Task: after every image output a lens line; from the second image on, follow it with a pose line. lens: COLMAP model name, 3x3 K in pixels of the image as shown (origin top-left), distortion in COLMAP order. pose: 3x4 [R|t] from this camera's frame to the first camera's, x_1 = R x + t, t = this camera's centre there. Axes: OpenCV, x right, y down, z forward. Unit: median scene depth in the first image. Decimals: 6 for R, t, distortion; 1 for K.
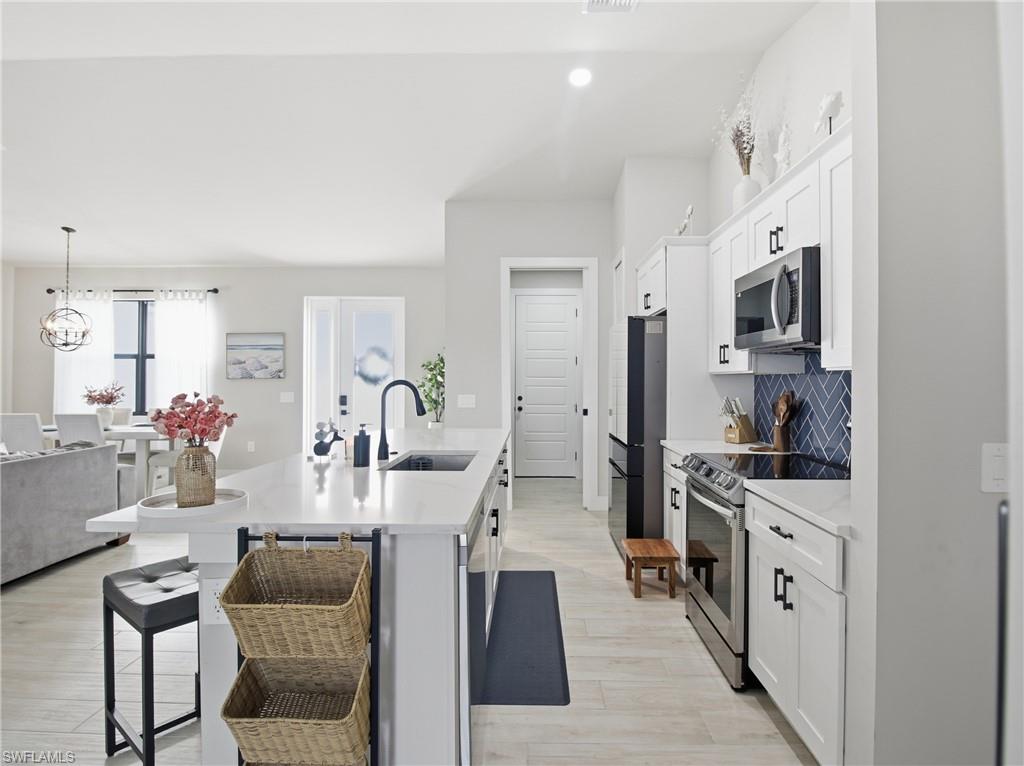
lens RADIAL K [[545.0, 0, 523.8], [0, 545.0, 376.8], [0, 0, 1]] dist [0.000763, -0.000341]
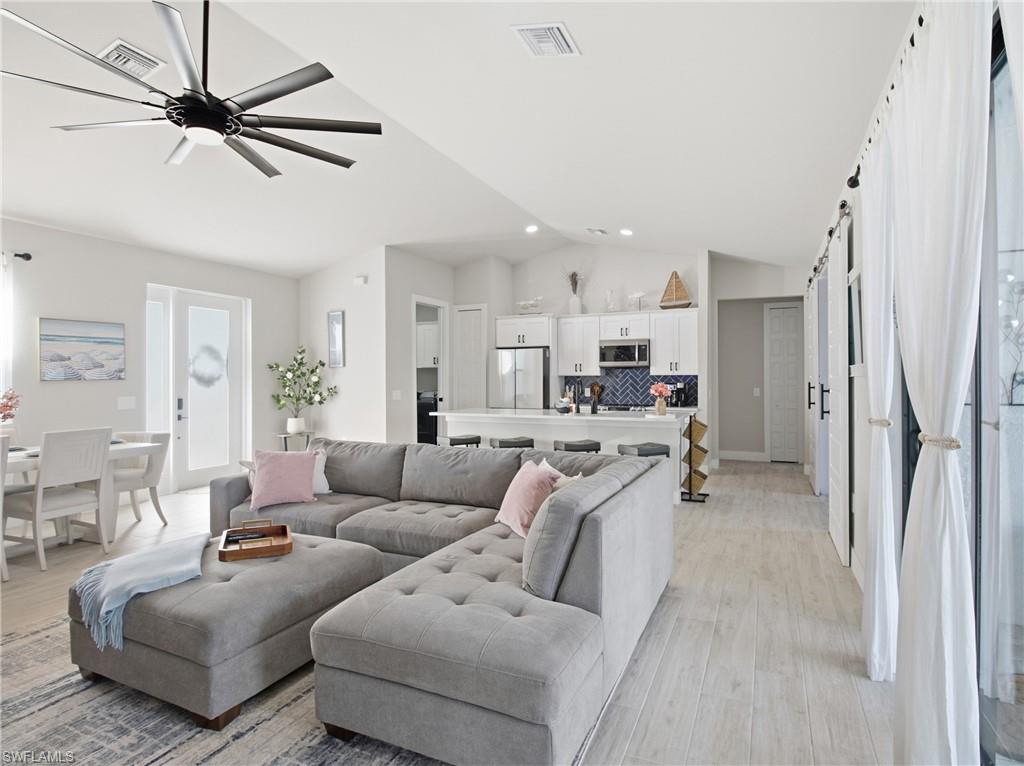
lens RADIAL K [[545.0, 0, 523.8], [0, 545.0, 376.8], [0, 0, 1]] dist [0.000763, -0.000341]
pose [[0.387499, -0.001751, 0.921868, -0.961955], [0.002362, 0.999997, 0.000906, -0.000874], [-0.921867, 0.001826, 0.387502, 0.131824]]
